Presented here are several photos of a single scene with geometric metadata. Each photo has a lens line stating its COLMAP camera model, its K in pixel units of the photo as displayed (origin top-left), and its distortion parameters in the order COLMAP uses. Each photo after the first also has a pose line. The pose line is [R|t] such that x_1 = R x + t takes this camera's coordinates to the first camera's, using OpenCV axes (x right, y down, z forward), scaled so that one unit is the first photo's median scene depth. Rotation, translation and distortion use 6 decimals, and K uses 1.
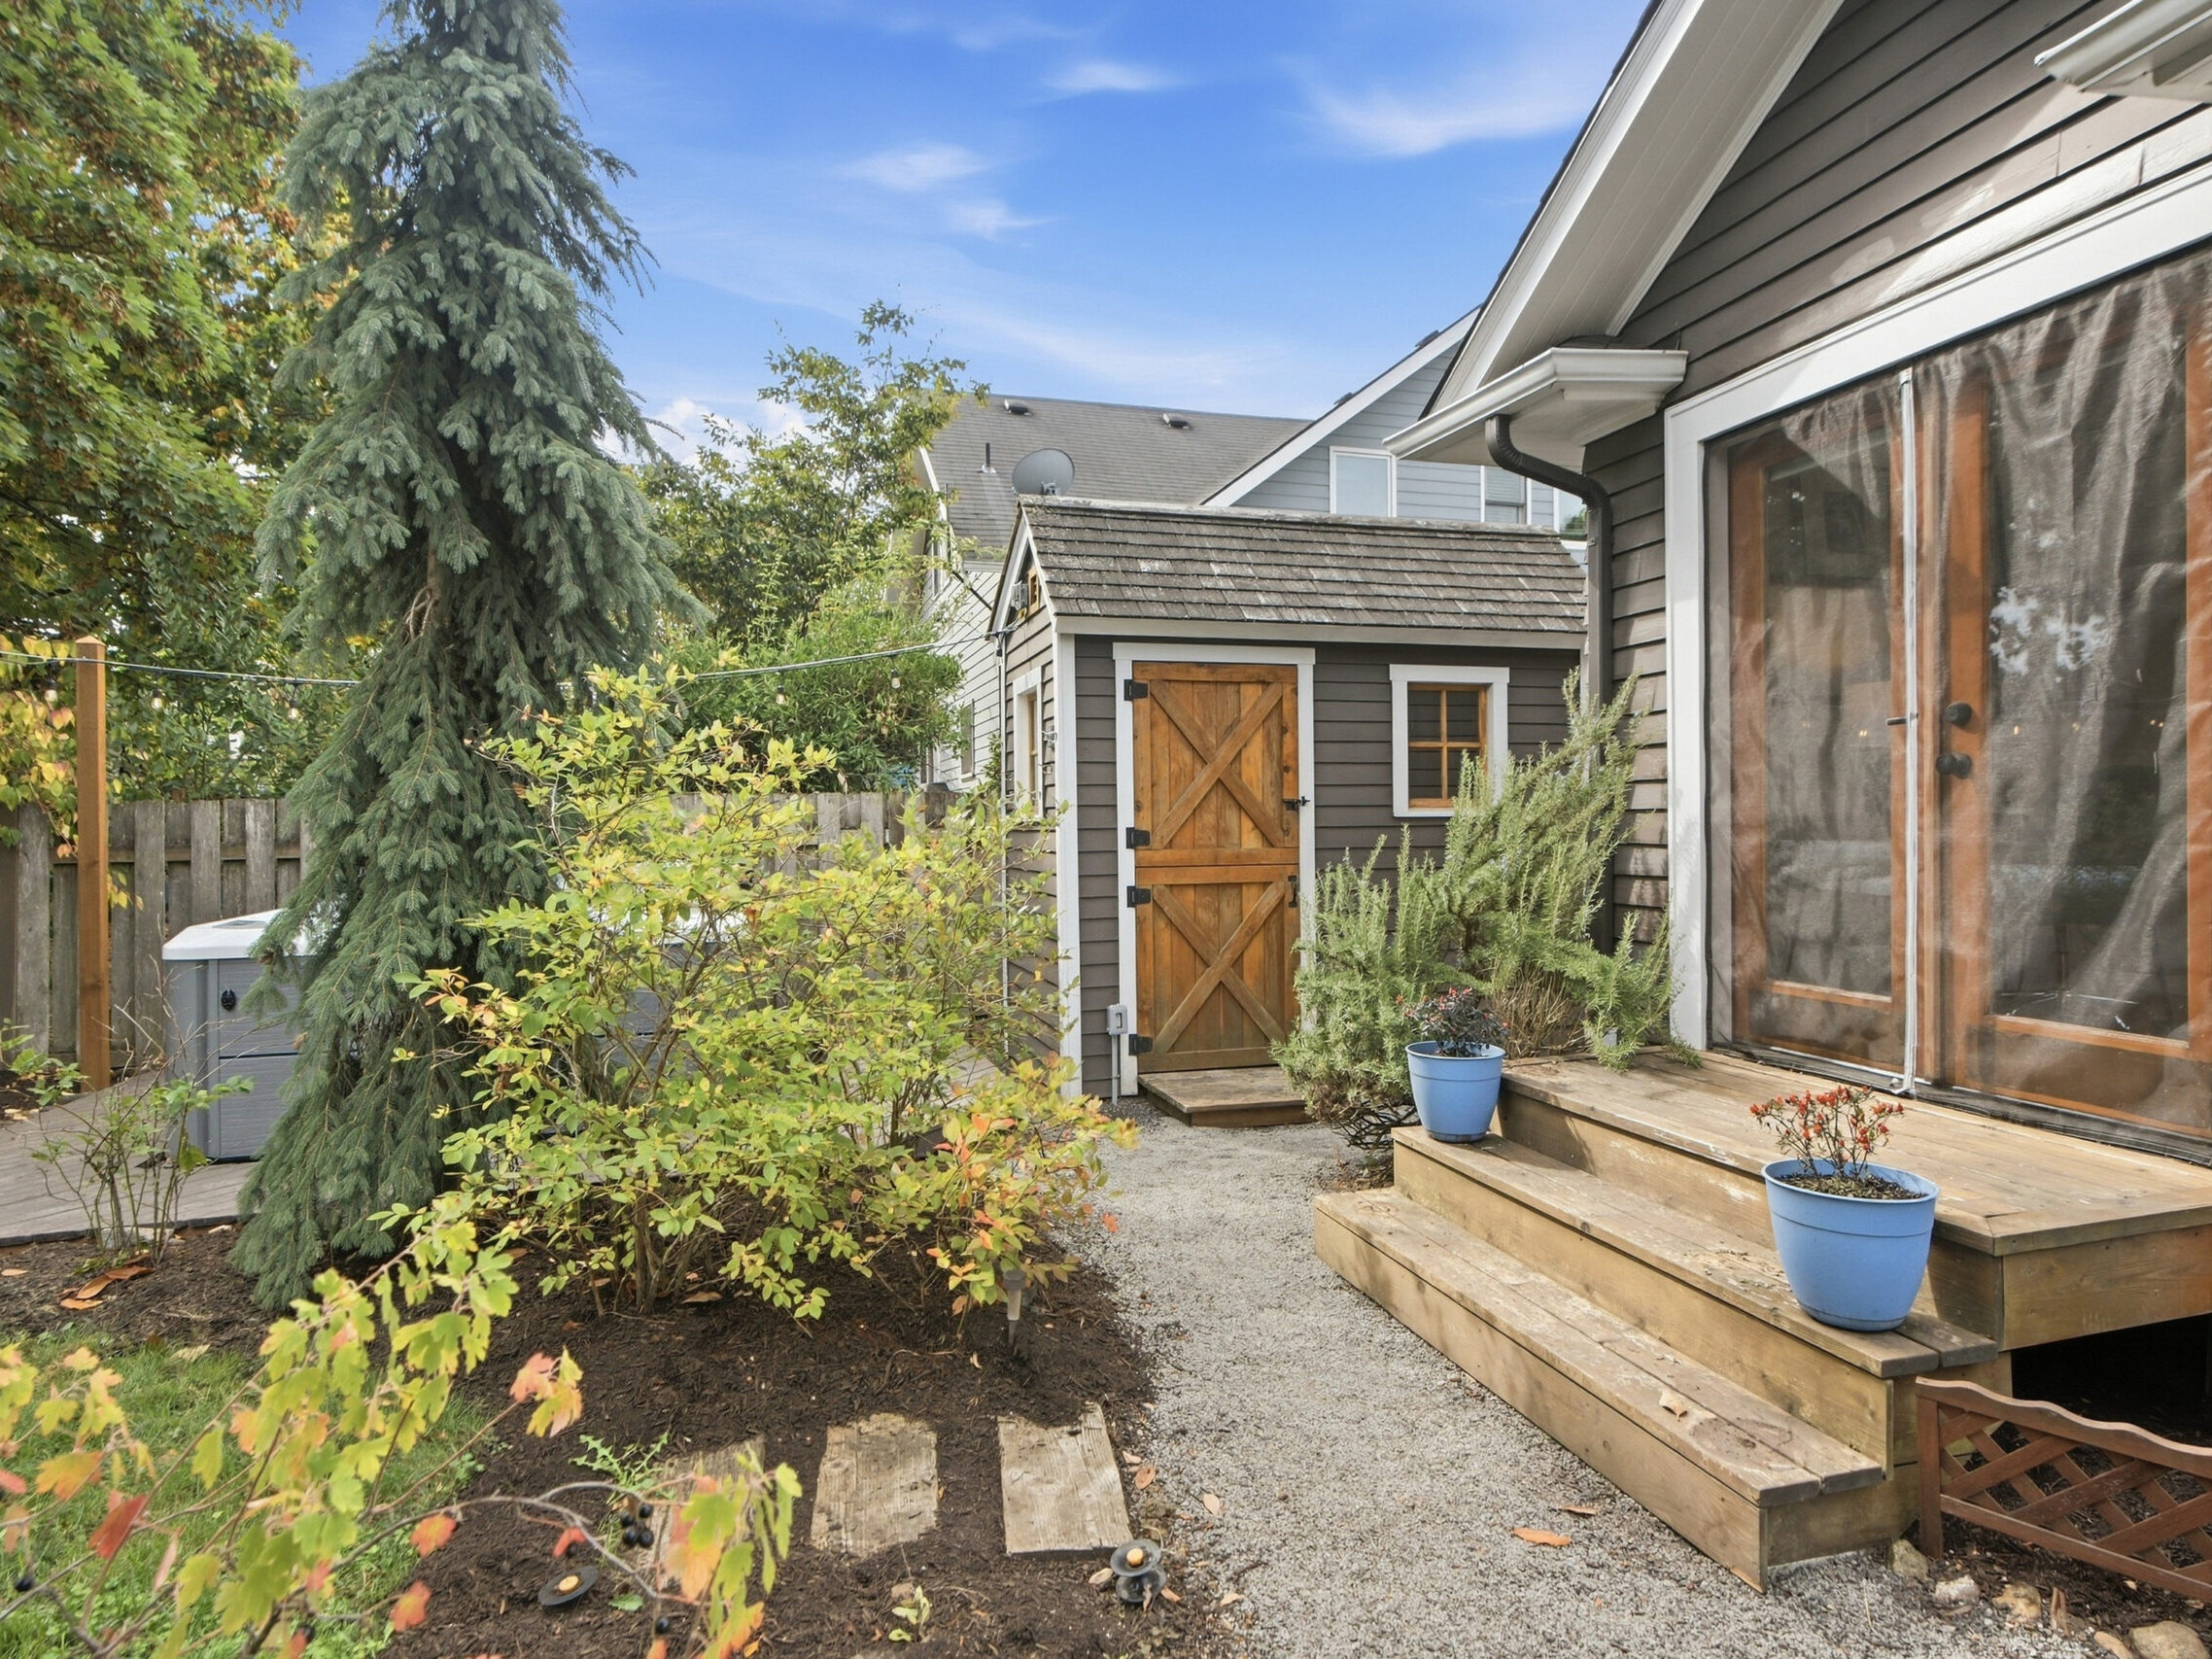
lens RADIAL K [[1250.9, 0, 1106.0], [0, 1250.9, 829.5], [0, 0, 1]] dist [-0.002213, -0.000121]
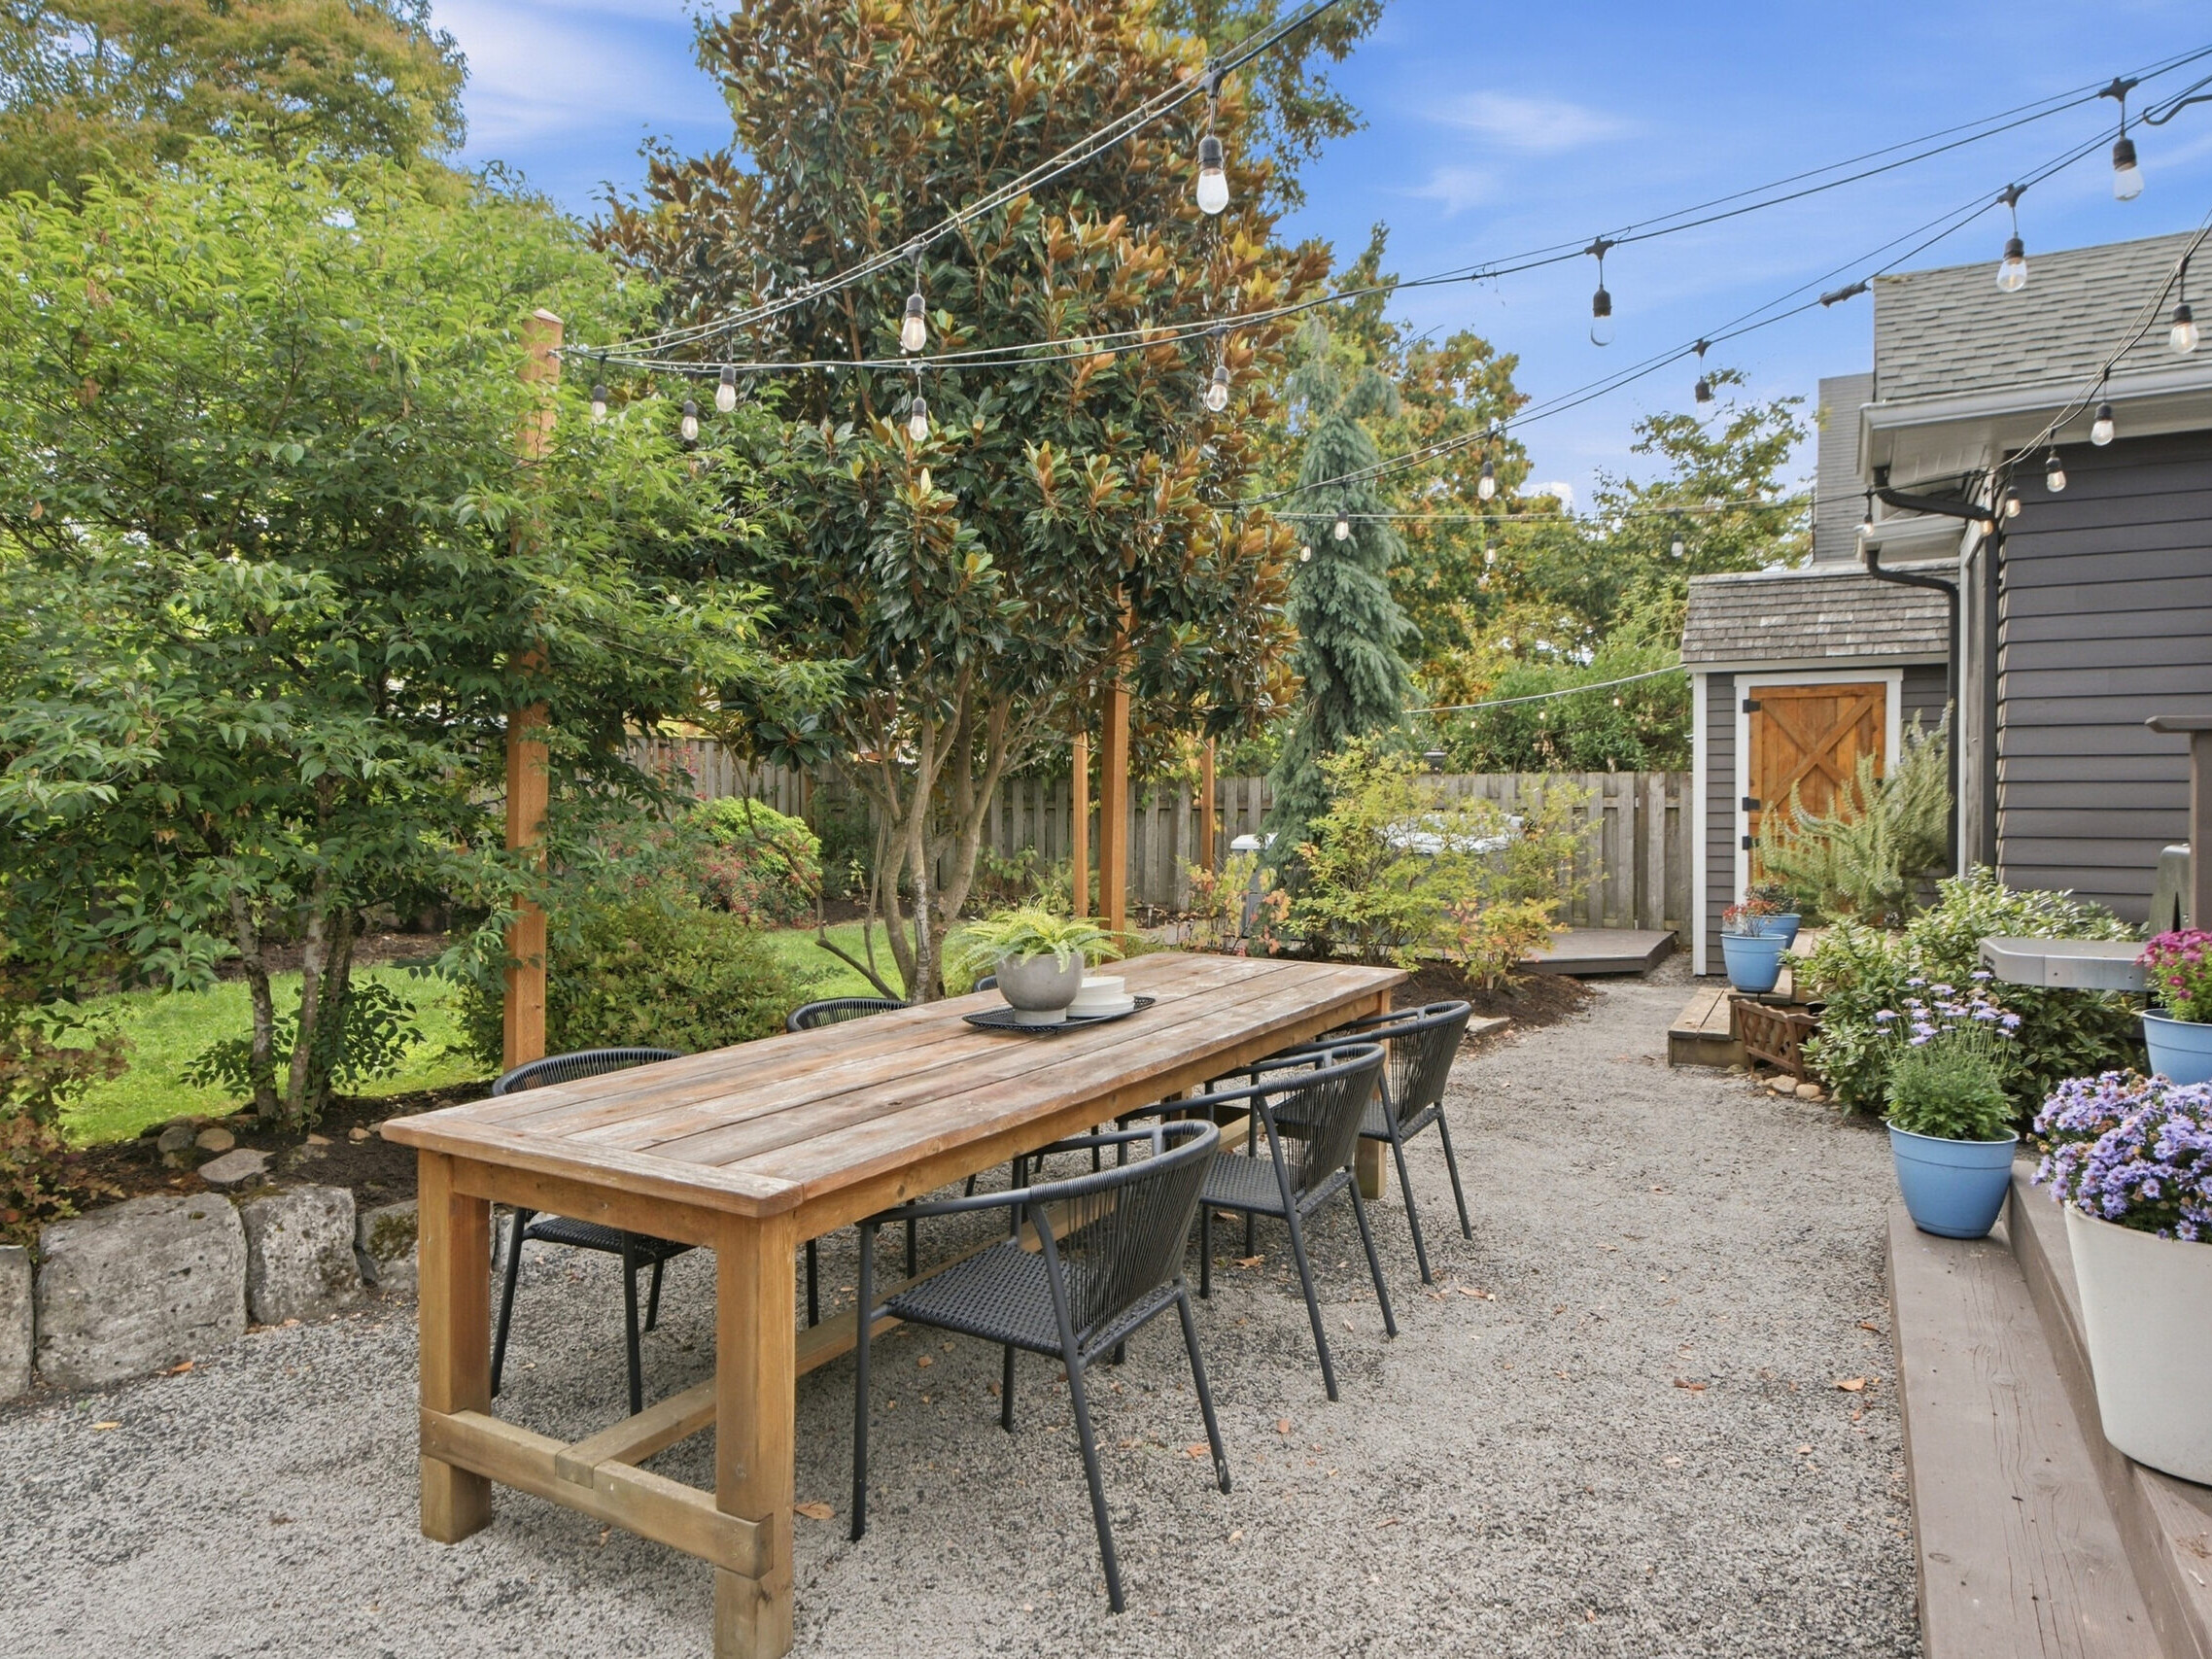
lens RADIAL K [[1250.9, 0, 1106.0], [0, 1250.9, 829.5], [0, 0, 1]] dist [-0.002213, -0.000121]
pose [[0.723424, 0.030954, -0.689710, 0.487596], [-0.014211, 0.999450, 0.029949, 0.002714], [0.690258, -0.011864, 0.723466, -0.603963]]
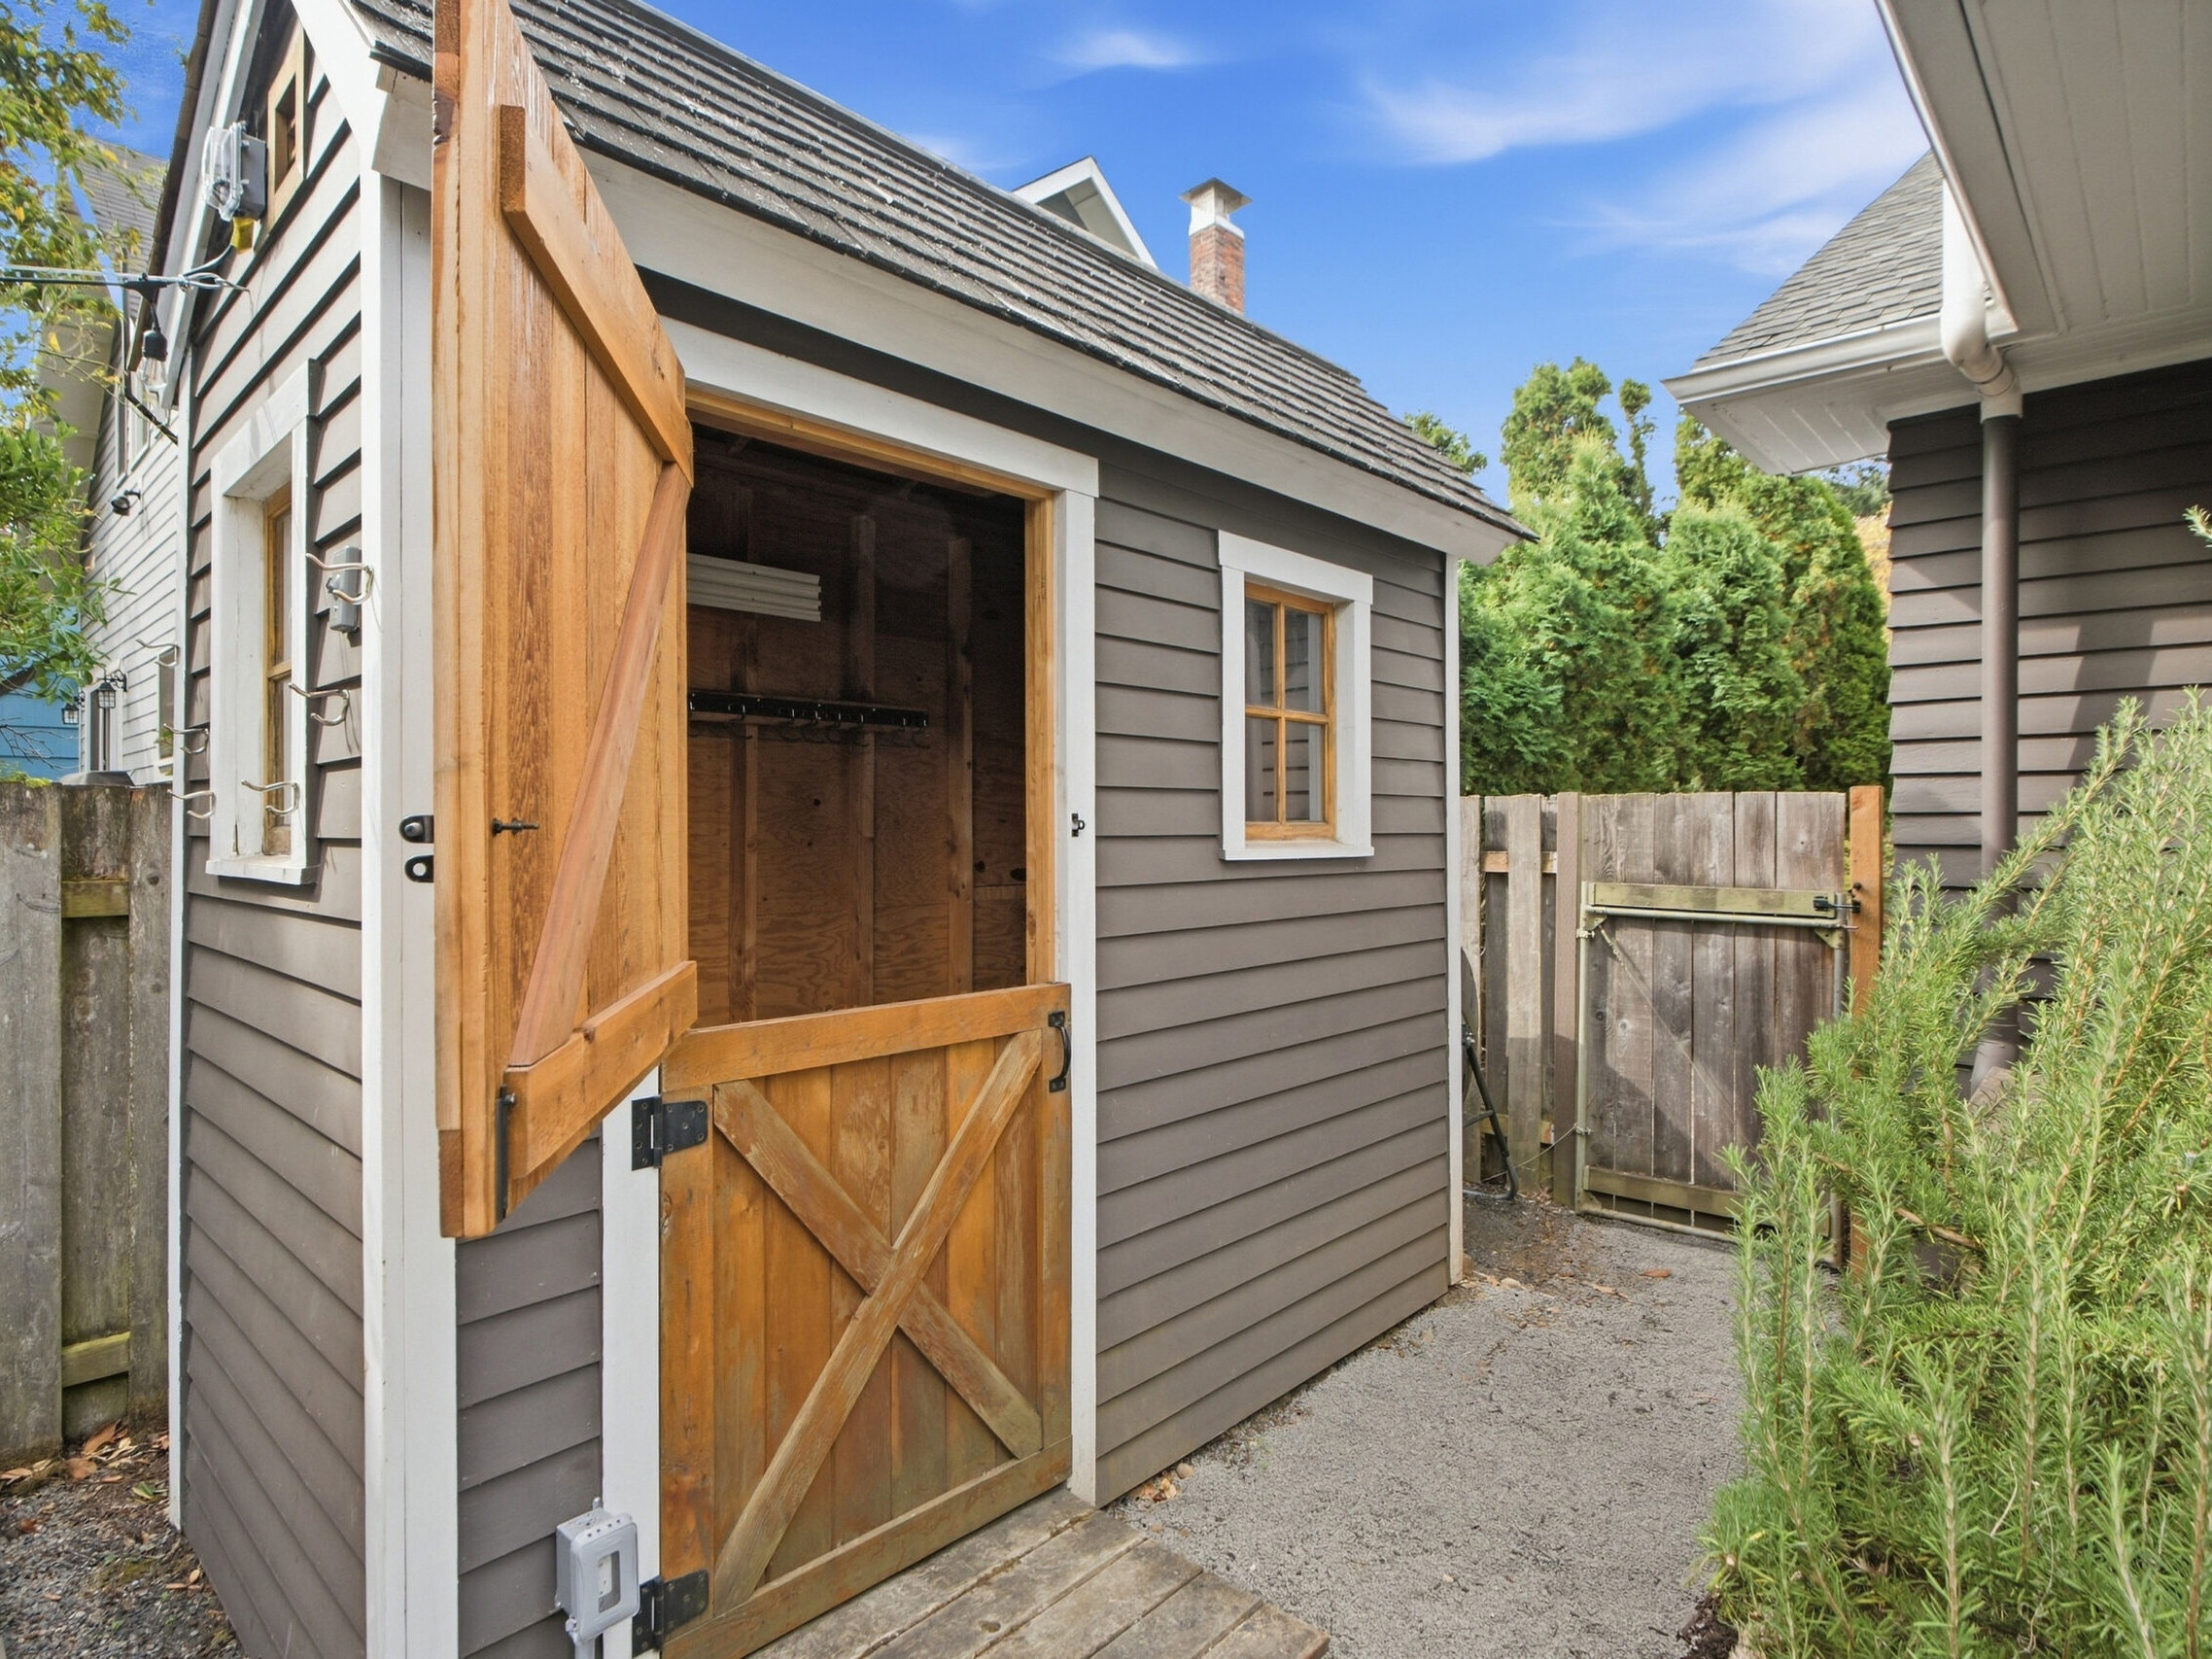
lens RADIAL K [[1199.6, 0, 1106.0], [0, 1199.6, 829.5], [0, 0, 1]] dist [-0.000551, -0.000272]
pose [[0.861214, 0.013229, 0.508071, -0.032171], [-0.008973, 0.999901, -0.010825, -0.017829], [-0.508164, 0.004764, 0.861247, 0.670967]]
